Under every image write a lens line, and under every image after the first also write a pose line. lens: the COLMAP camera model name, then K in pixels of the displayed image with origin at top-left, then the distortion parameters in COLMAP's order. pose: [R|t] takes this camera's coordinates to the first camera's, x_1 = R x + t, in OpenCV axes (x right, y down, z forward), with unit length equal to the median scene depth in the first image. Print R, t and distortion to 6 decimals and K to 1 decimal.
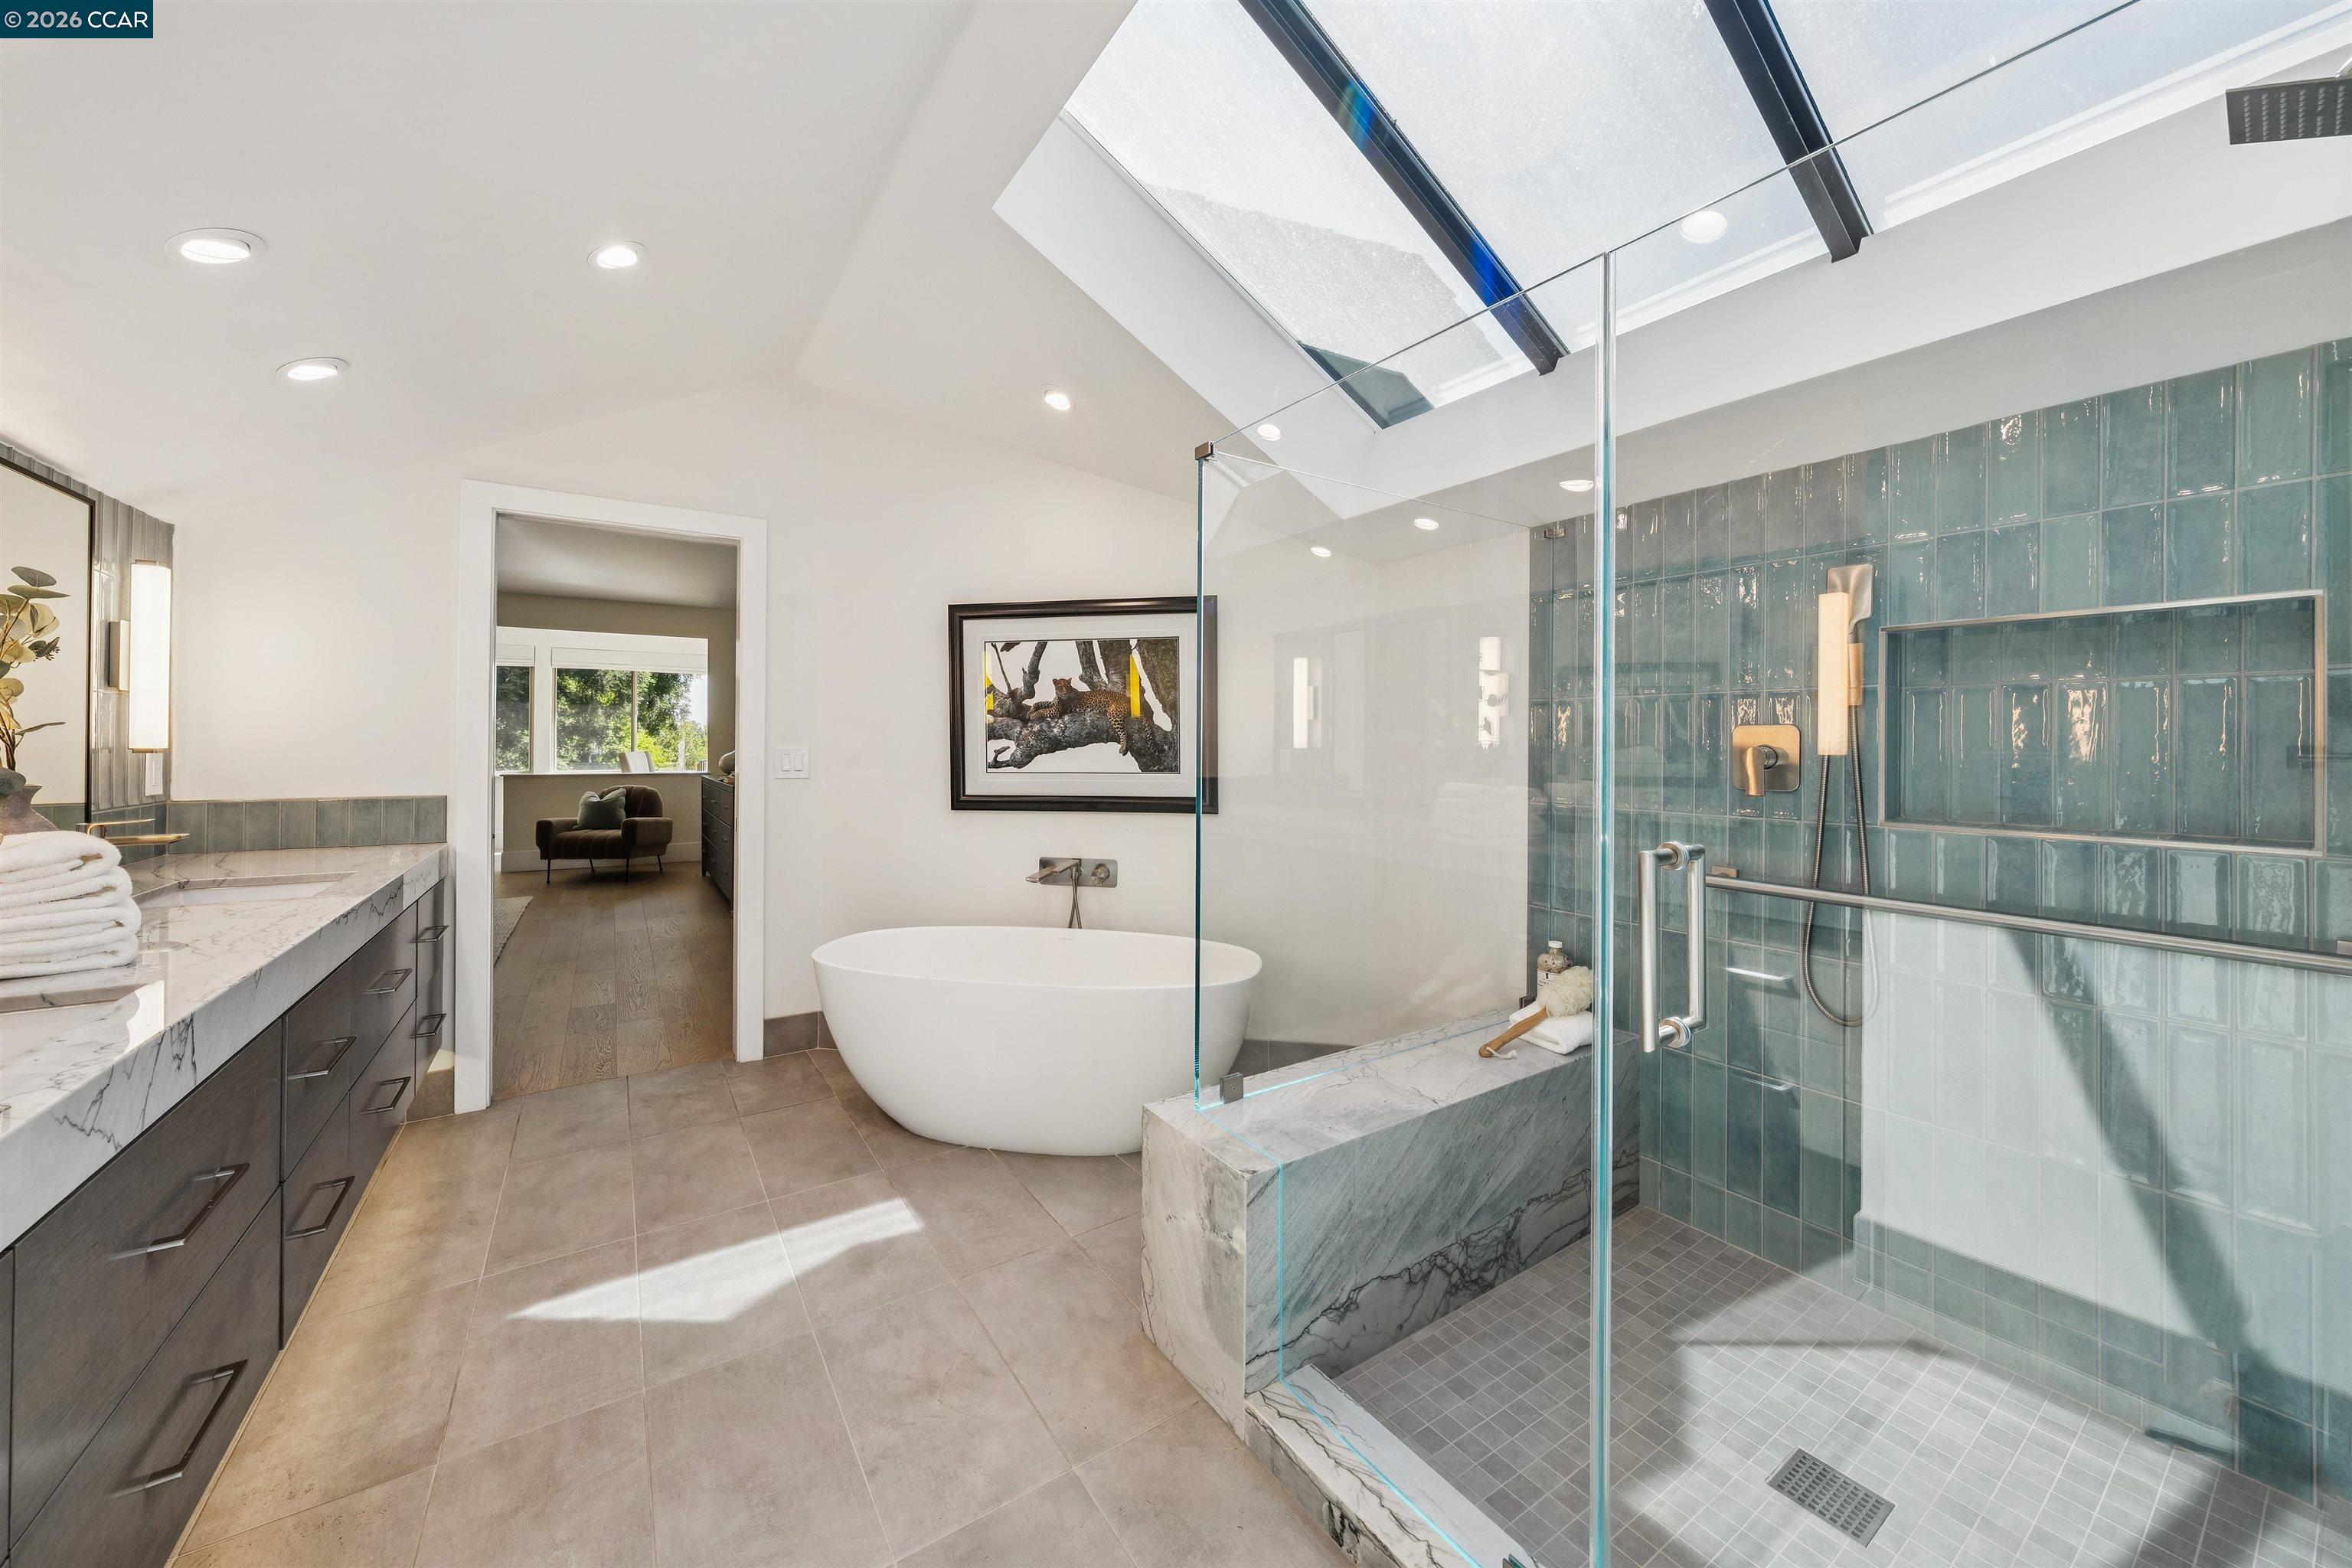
lens RADIAL K [[857.8, 0, 1178.1], [0, 857.8, 737.0], [0, 0, 1]] dist [-0.001639, -0.000328]
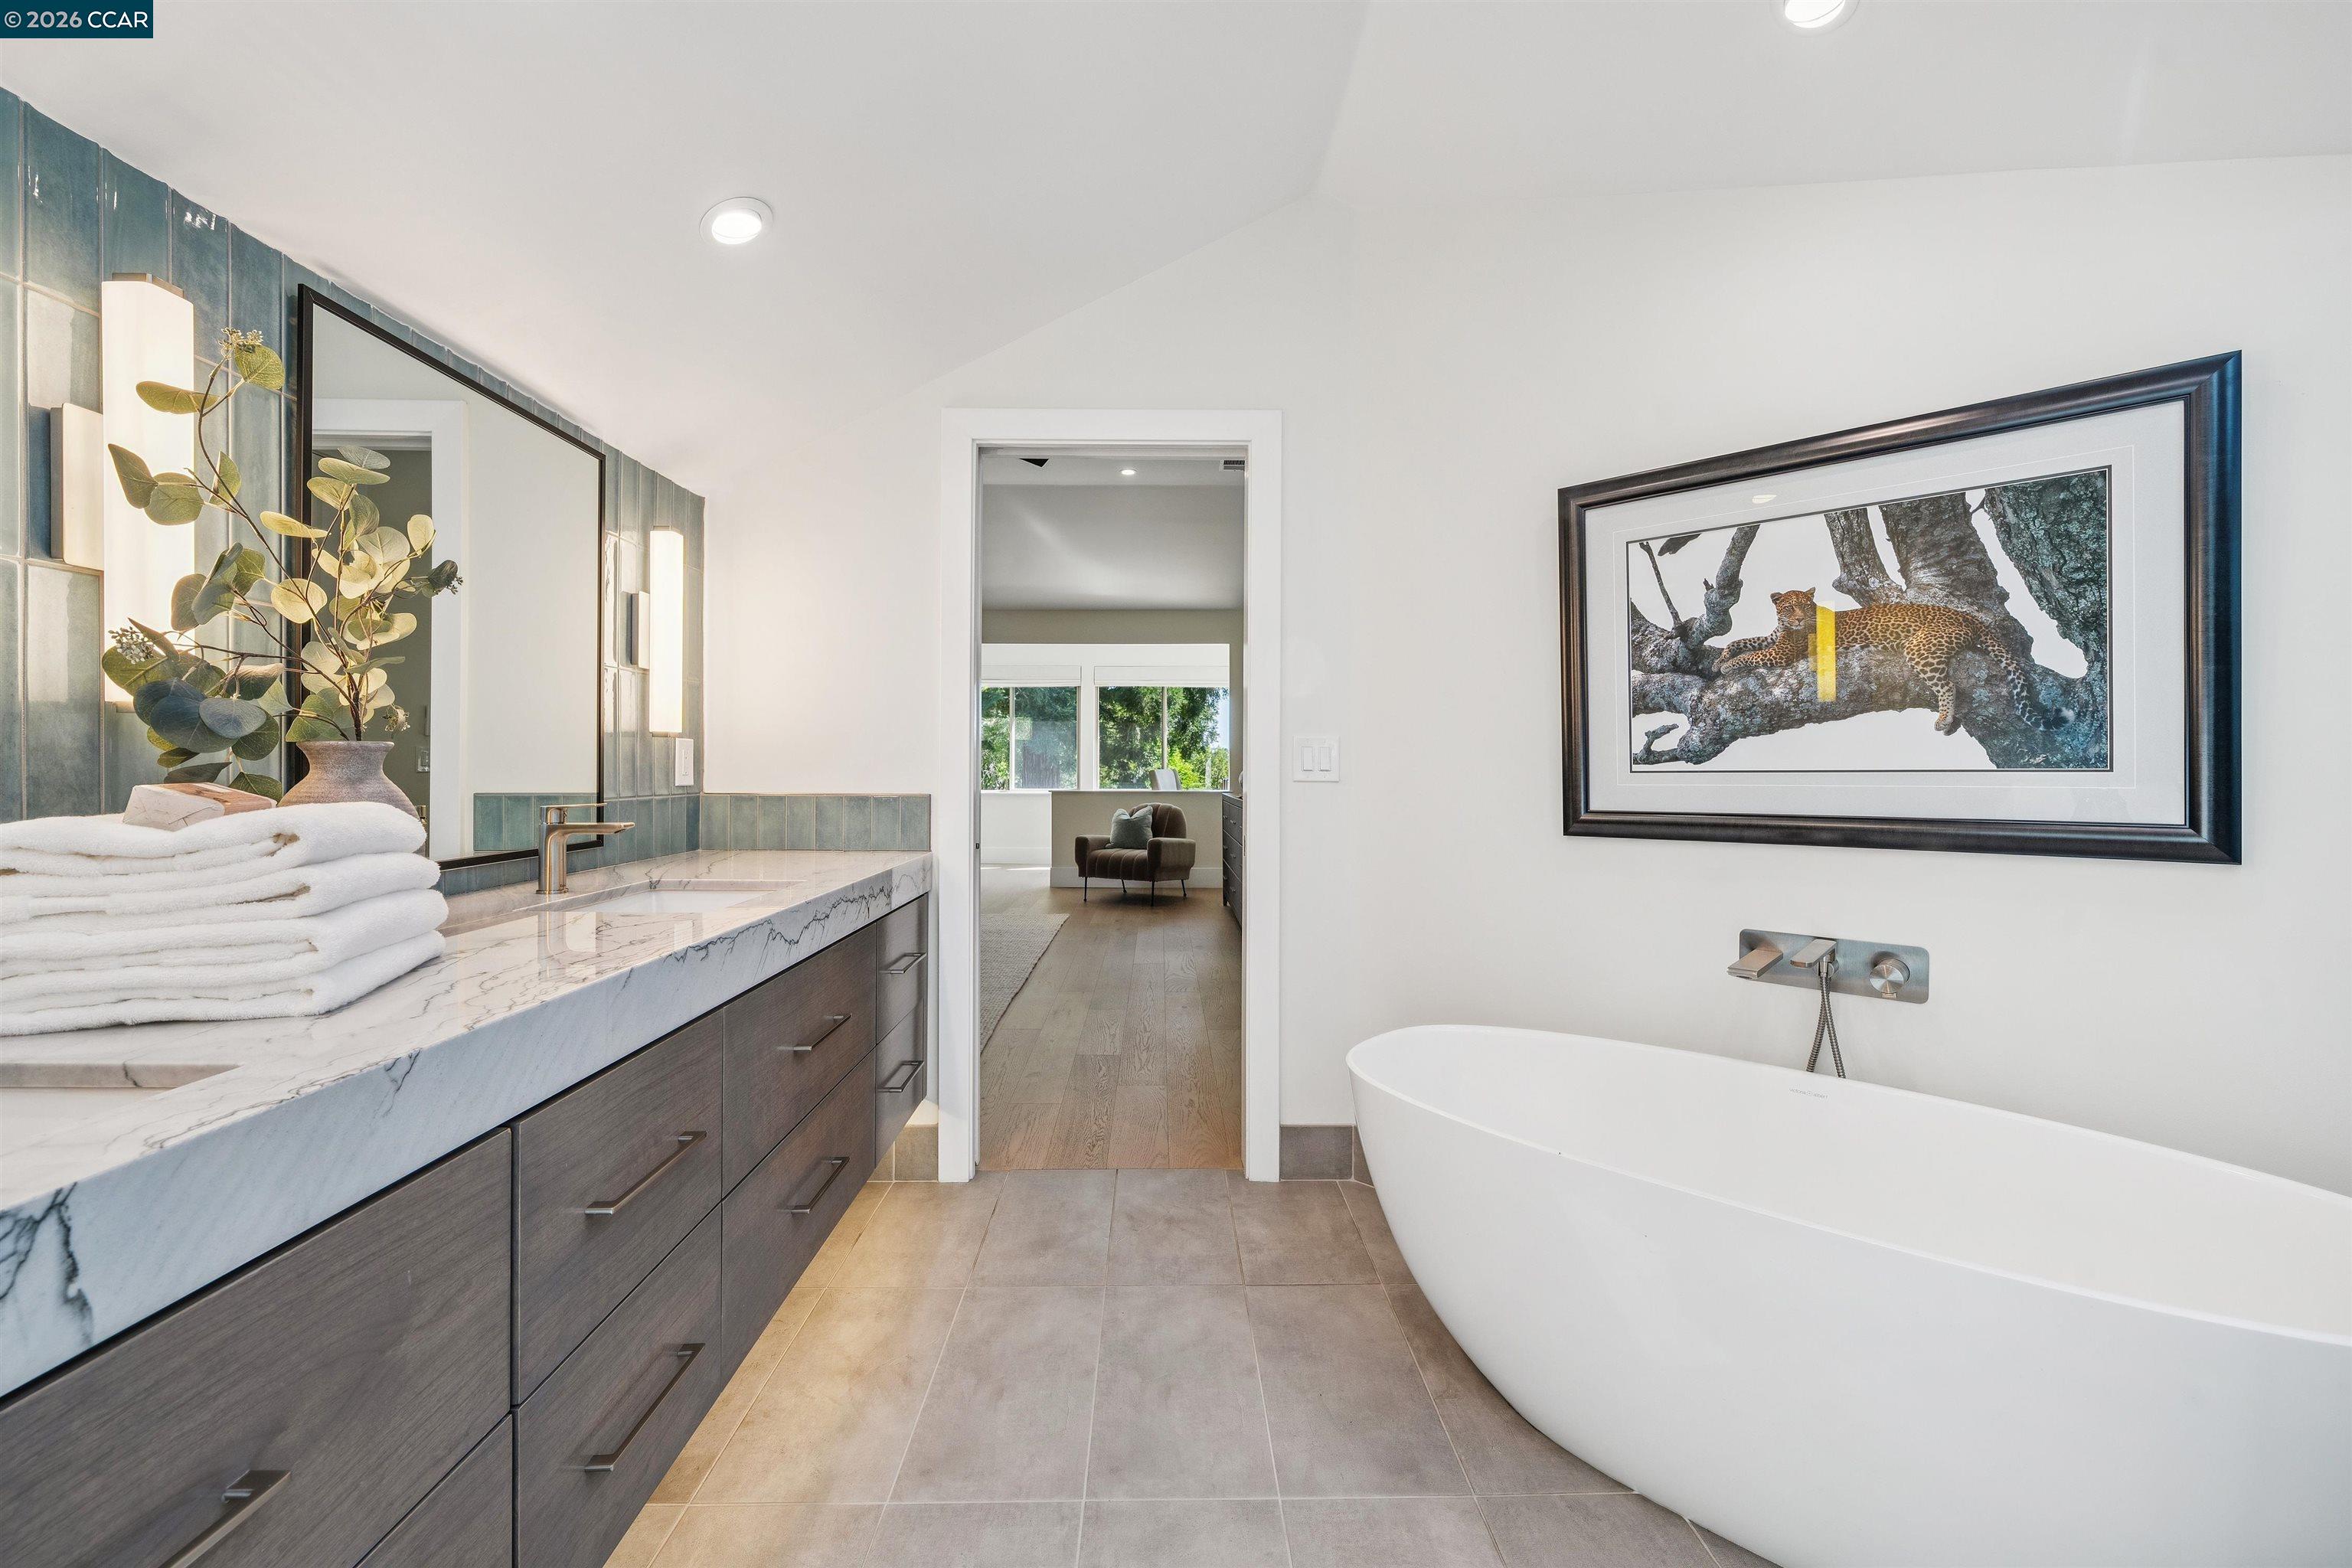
lens RADIAL K [[962.1, 0, 1169.9], [0, 962.1, 773.0], [0, 0, 1]] dist [-0.000156, 0.000235]
pose [[0.840553, 0.000186, -0.541730, -0.137510], [0.004944, 0.999956, 0.008014, 0.036549], [0.541707, -0.009415, 0.840515, 0.303300]]
